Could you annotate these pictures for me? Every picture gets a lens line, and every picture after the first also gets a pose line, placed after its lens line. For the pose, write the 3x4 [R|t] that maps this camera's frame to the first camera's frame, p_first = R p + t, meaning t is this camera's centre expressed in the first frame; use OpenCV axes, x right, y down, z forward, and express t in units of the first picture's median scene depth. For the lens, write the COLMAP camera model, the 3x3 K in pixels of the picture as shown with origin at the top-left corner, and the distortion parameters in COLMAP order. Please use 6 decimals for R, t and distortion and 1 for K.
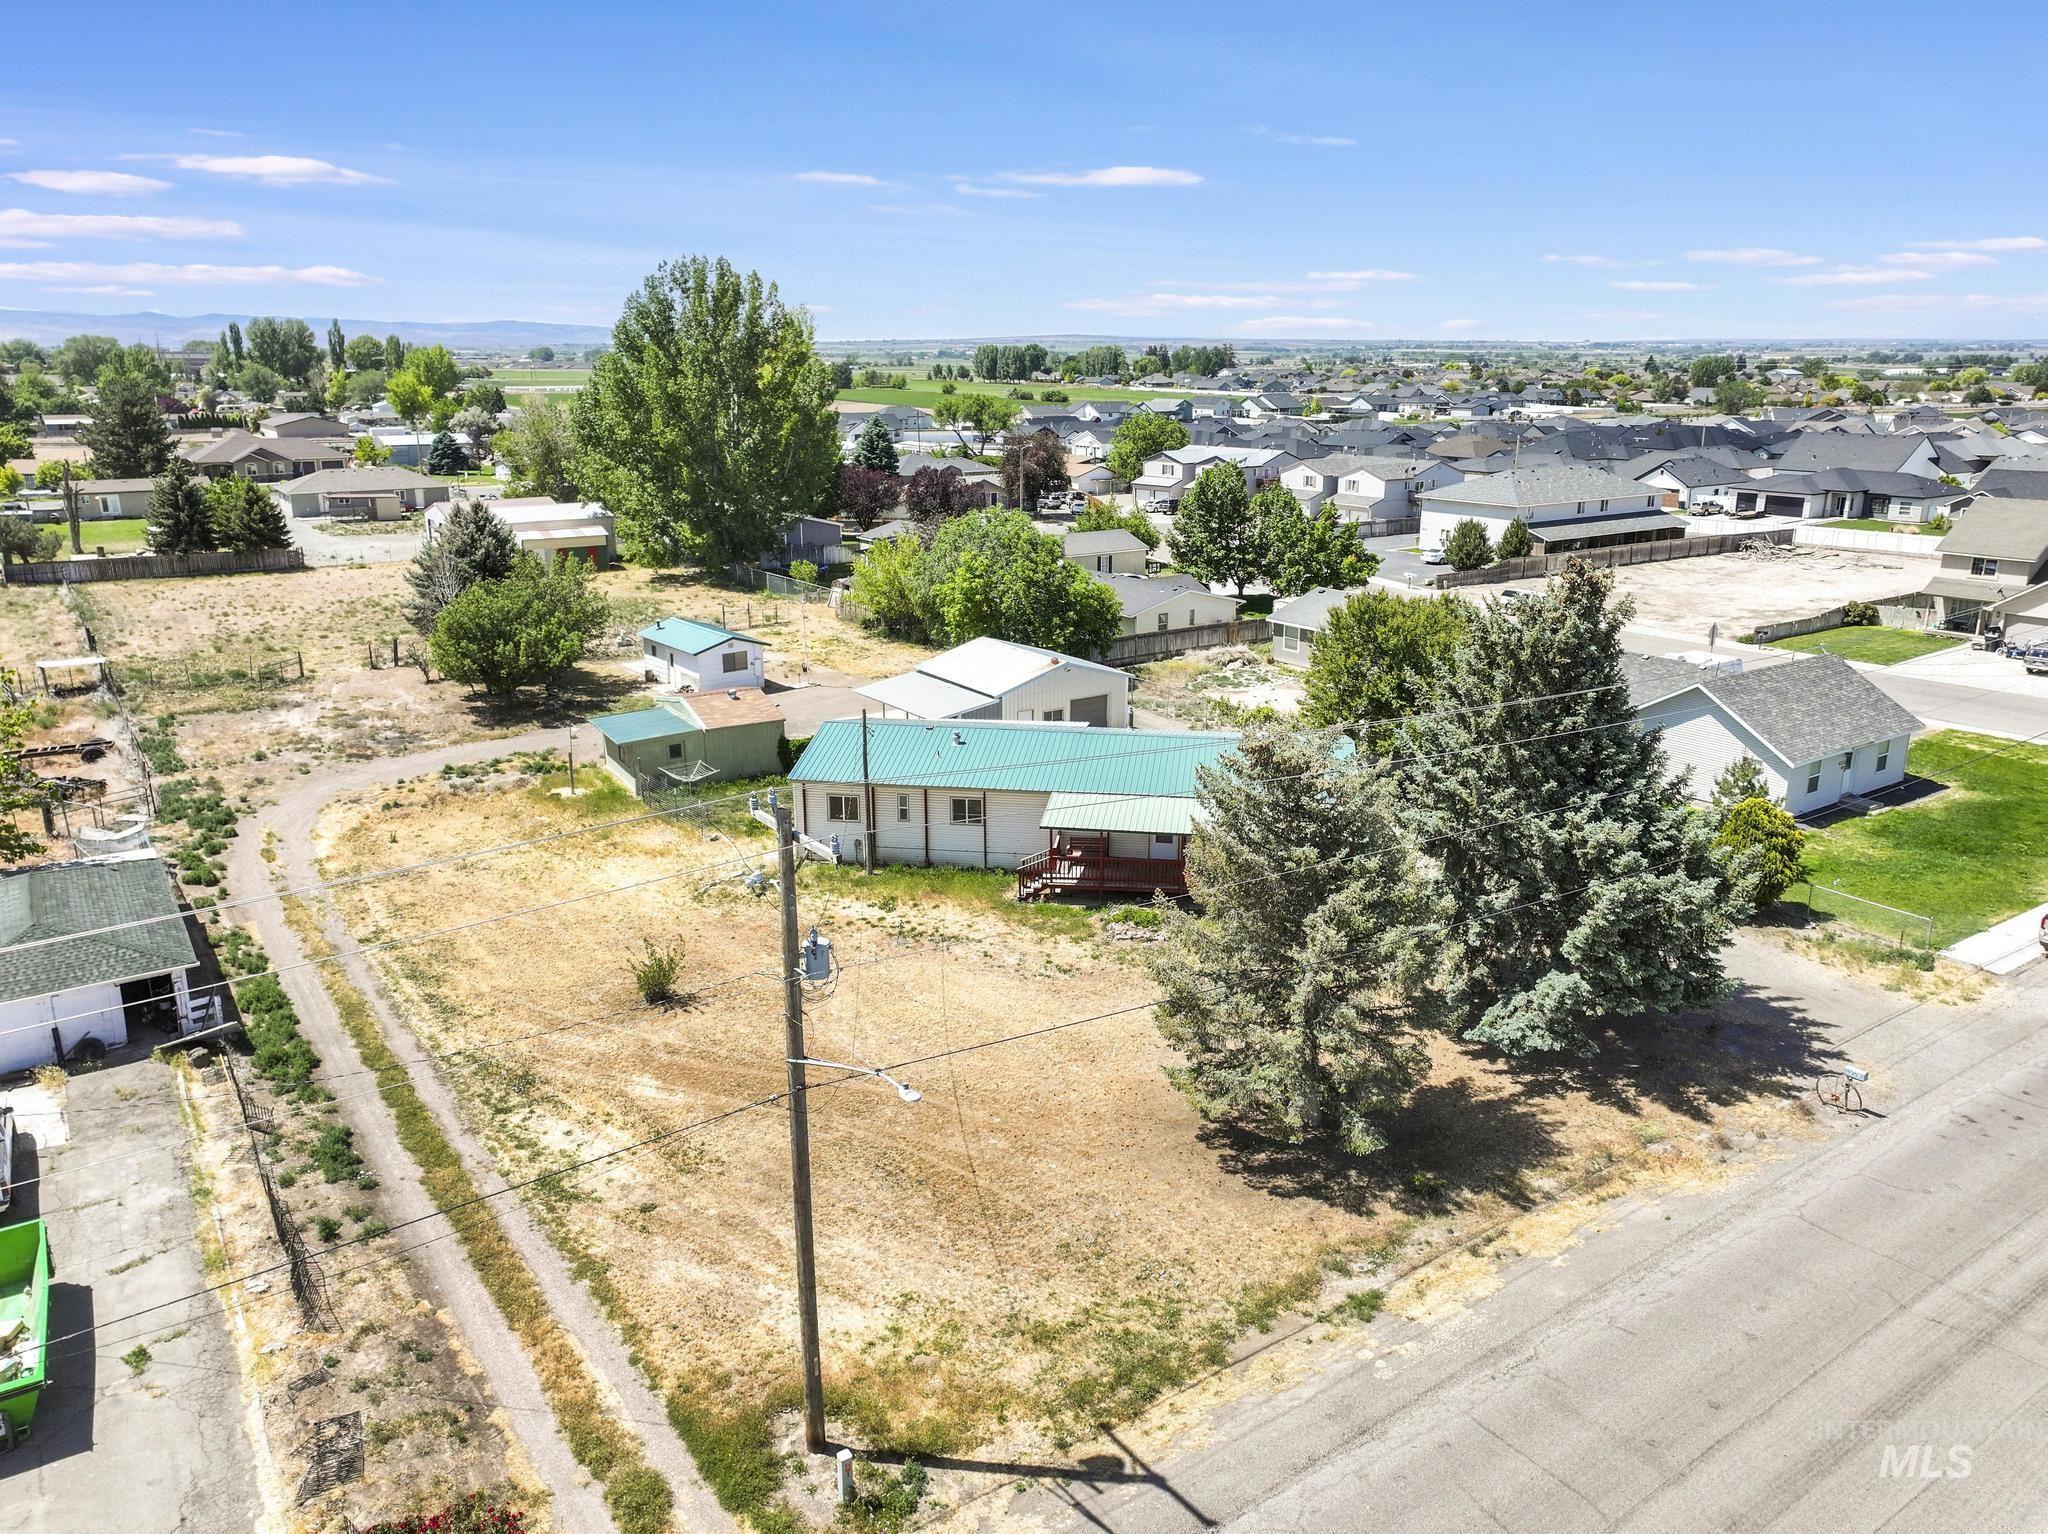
lens RADIAL K [[1439.9, 0, 1024.1], [0, 1439.9, 768.1], [0, 0, 1]] dist [0.010755, 0.004892]
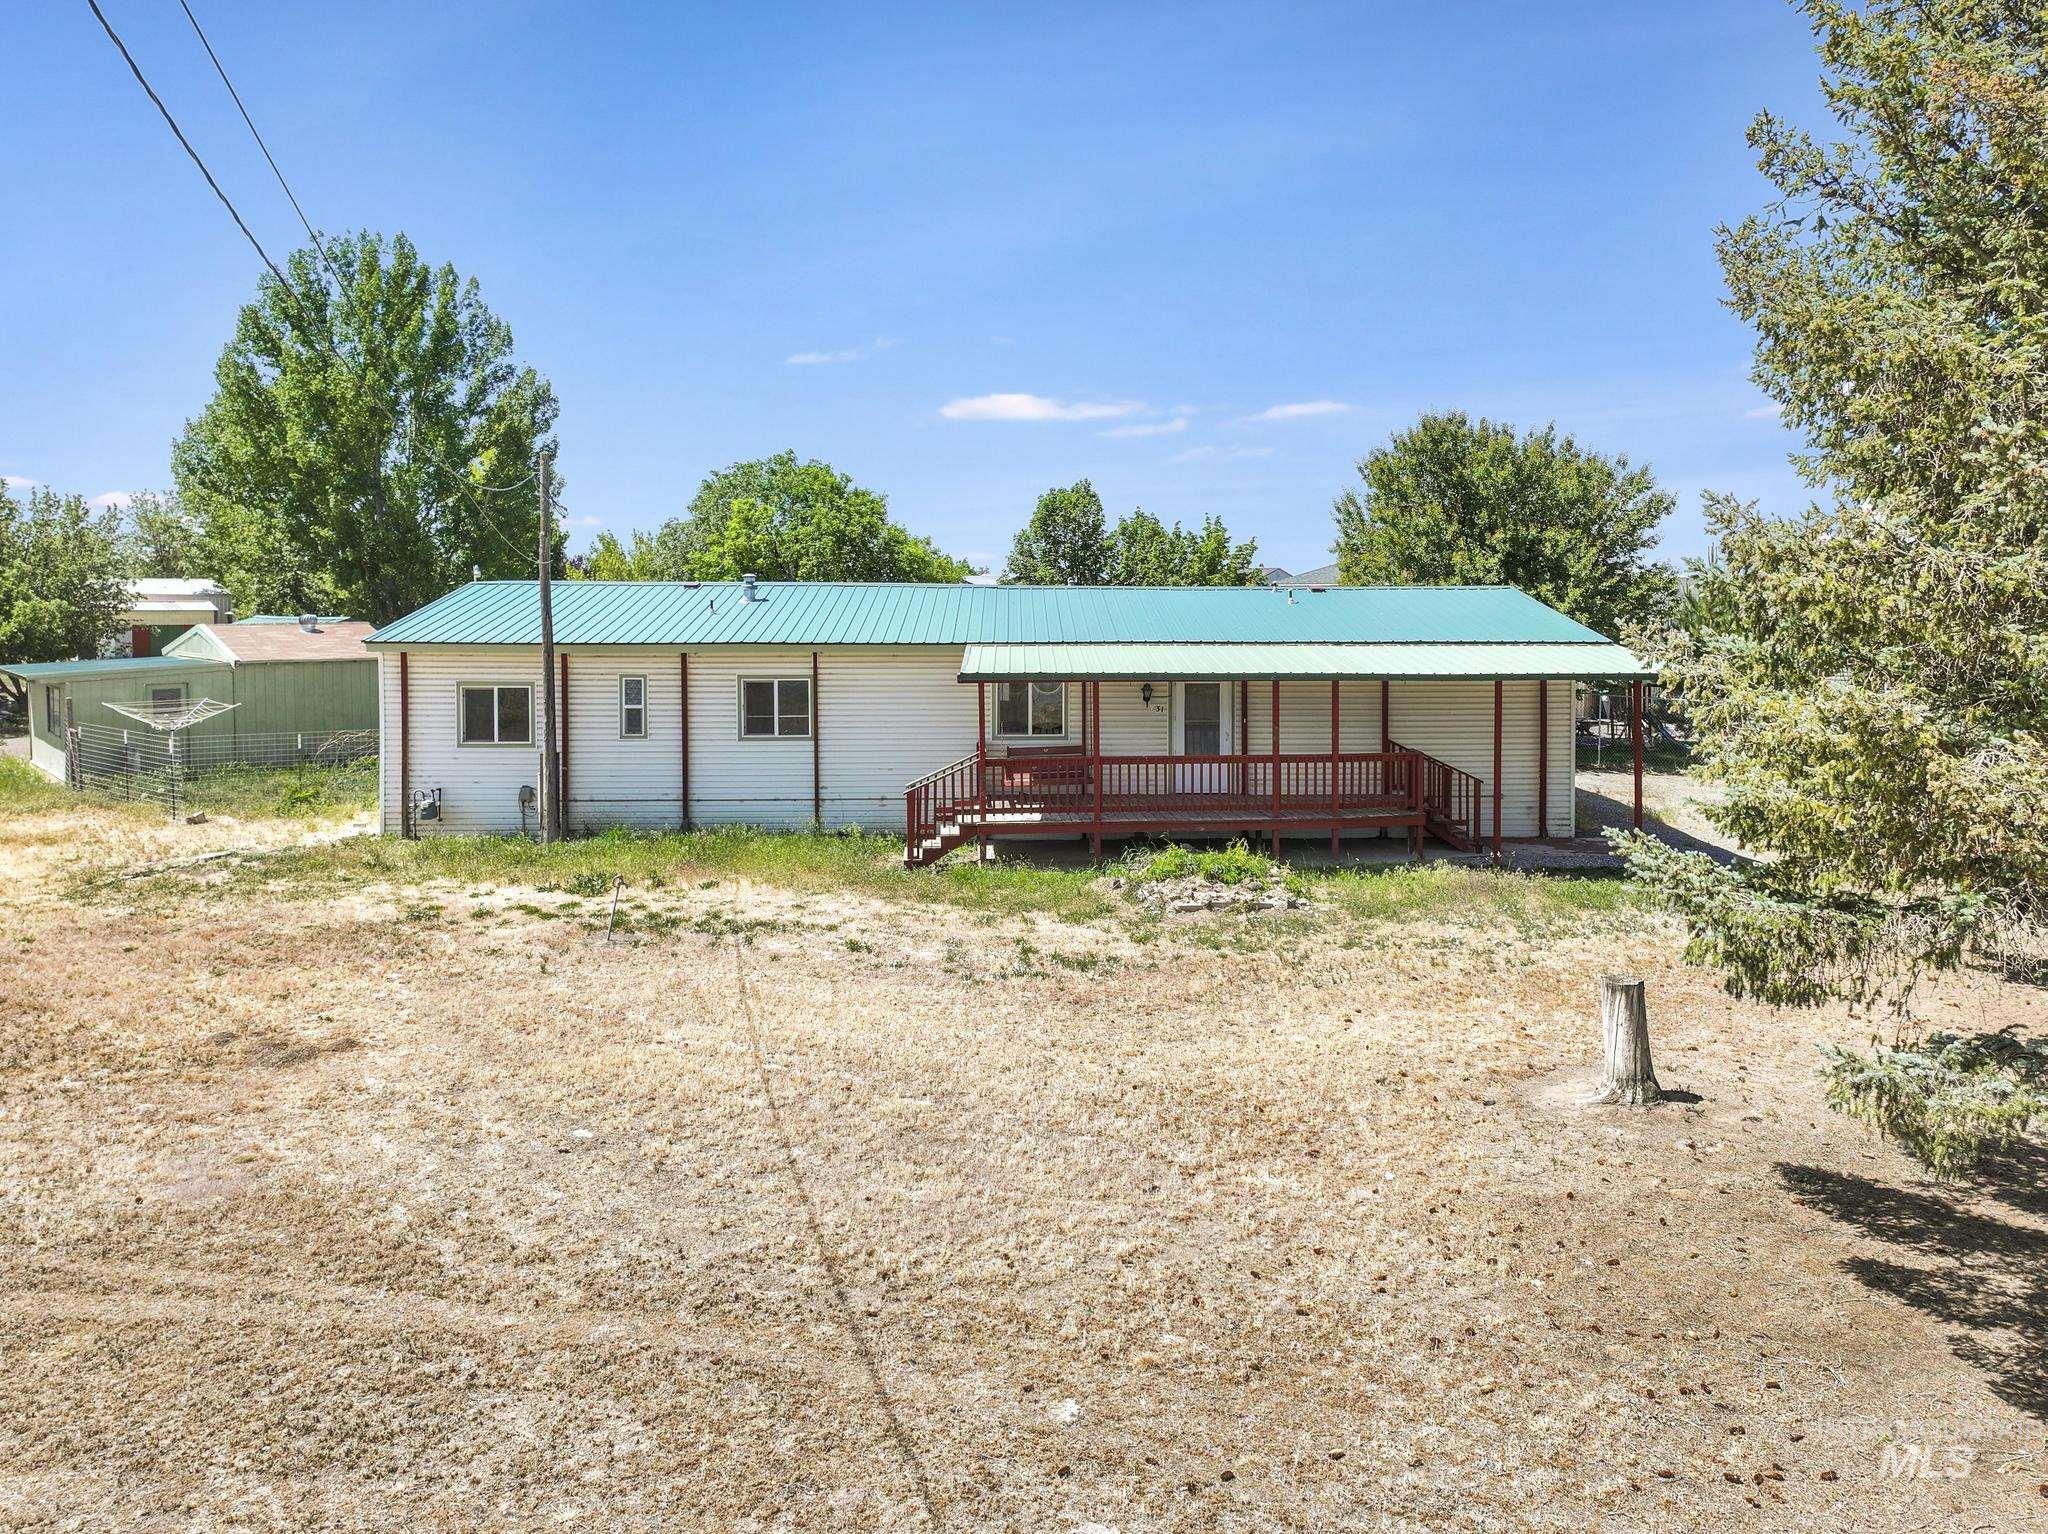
lens RADIAL K [[1278.4, 0, 1019.1], [0, 1278.4, 762.8], [0, 0, 1]] dist [-0.010874, 0.002607]
pose [[0.979440, -0.004005, 0.201694, -0.045833], [0.052334, 0.970617, -0.234869, 0.145625], [-0.194827, 0.240595, 0.950871, 0.595869]]
